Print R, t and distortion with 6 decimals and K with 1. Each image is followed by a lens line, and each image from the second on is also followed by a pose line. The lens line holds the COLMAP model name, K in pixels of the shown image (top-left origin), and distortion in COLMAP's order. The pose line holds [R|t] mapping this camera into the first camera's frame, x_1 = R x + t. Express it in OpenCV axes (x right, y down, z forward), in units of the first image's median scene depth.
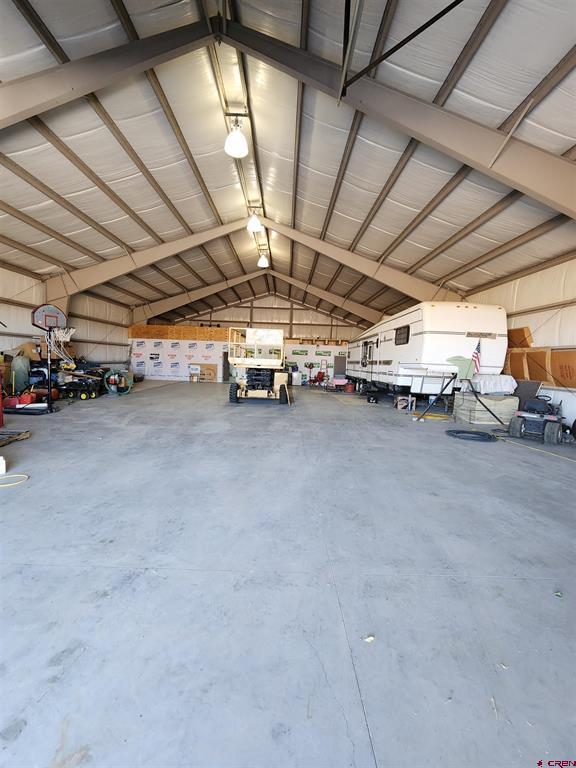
lens RADIAL K [[312.0, 0, 287.3], [0, 312.0, 386.9], [0, 0, 1]] dist [0.000842, -0.000137]
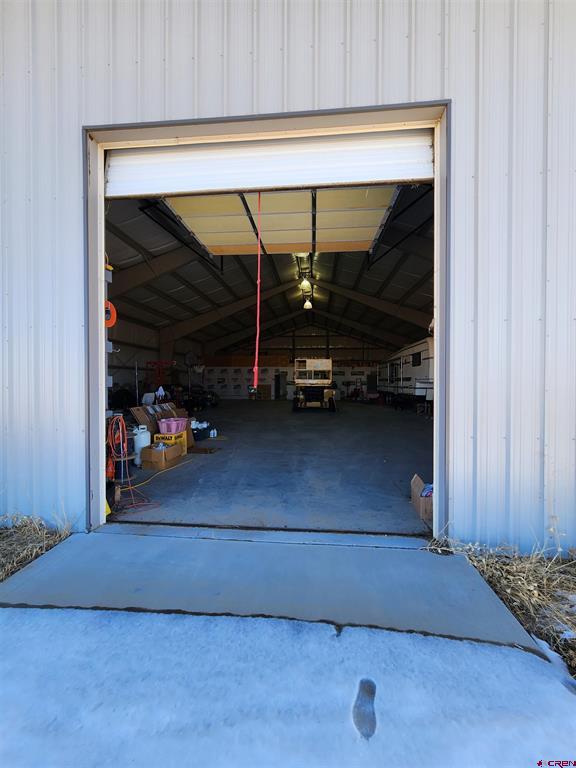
lens RADIAL K [[312.0, 0, 288.4], [0, 312.0, 380.8], [0, 0, 1]] dist [0.000842, -0.000137]
pose [[0.994970, -0.033926, -0.094256, -0.043811], [0.025888, 0.996025, -0.085232, 0.020309], [0.096773, 0.082363, 0.991893, -0.253501]]
